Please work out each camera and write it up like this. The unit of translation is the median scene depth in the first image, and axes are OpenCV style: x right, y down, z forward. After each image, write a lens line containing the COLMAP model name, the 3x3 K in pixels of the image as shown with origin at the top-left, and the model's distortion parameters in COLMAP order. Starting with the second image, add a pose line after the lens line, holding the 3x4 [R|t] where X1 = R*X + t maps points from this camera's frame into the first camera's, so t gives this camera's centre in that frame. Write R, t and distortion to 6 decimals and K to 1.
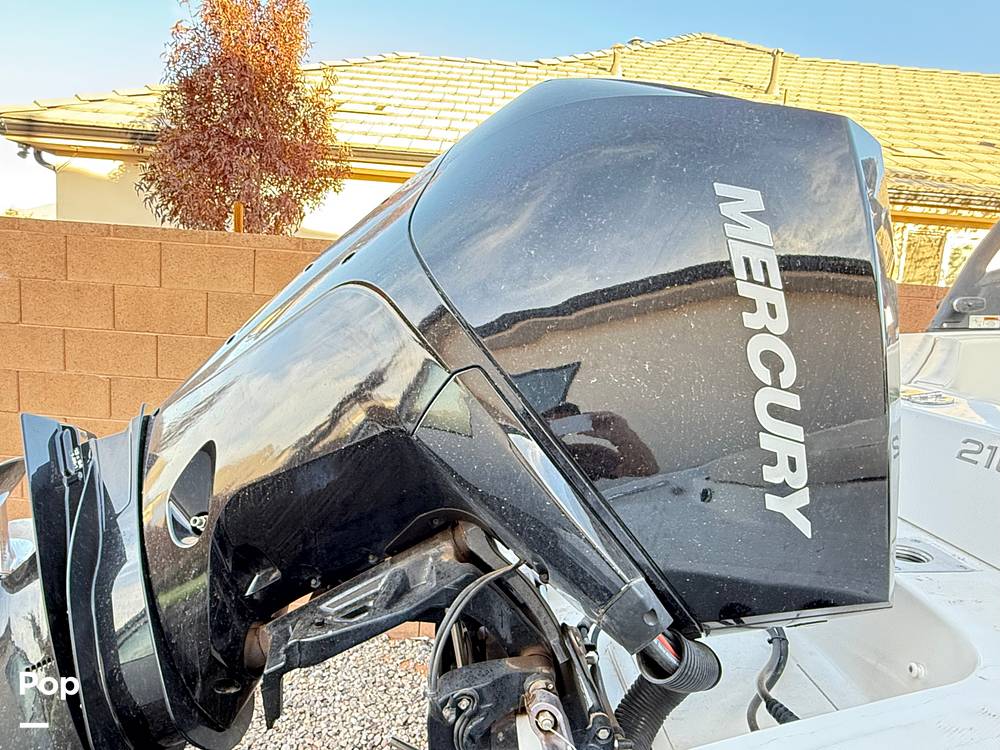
lens RADIAL K [[615.1, 0, 500.0], [0, 615.1, 375.0], [0, 0, 1]] dist [0.004843, 0.000456]
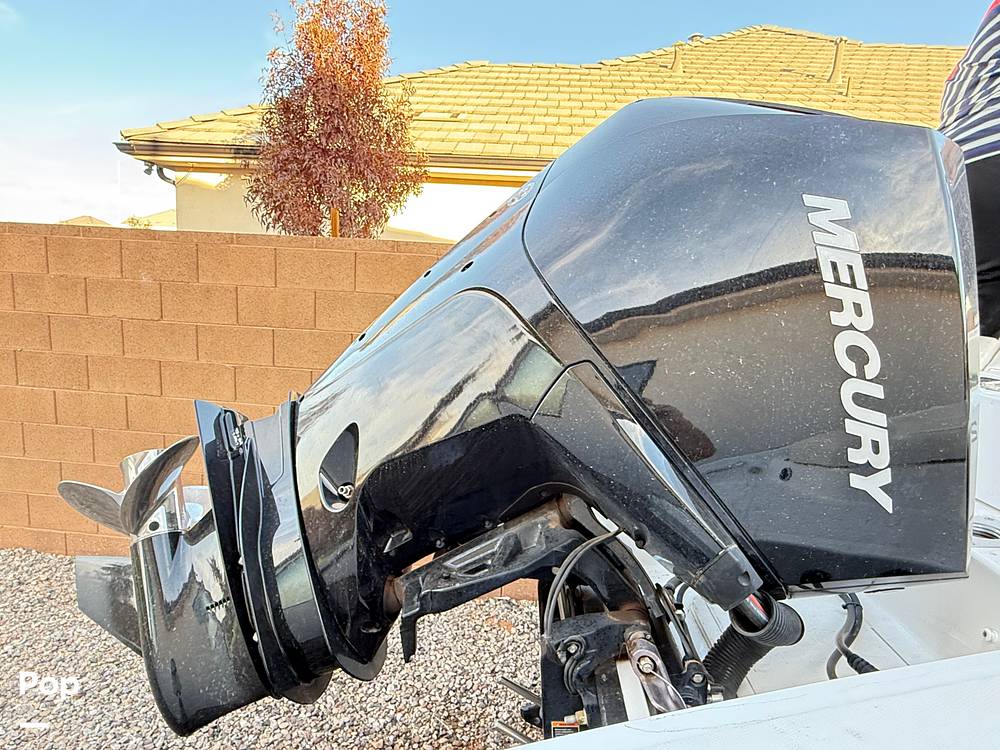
lens RADIAL K [[577.2, 0, 500.0], [0, 577.2, 375.0], [0, 0, 1]] dist [0.002845, 0.000176]
pose [[0.995138, -0.004313, -0.098395, -0.077972], [0.007037, 0.999601, 0.027353, -0.015154], [0.098238, -0.027912, 0.994771, -0.082792]]
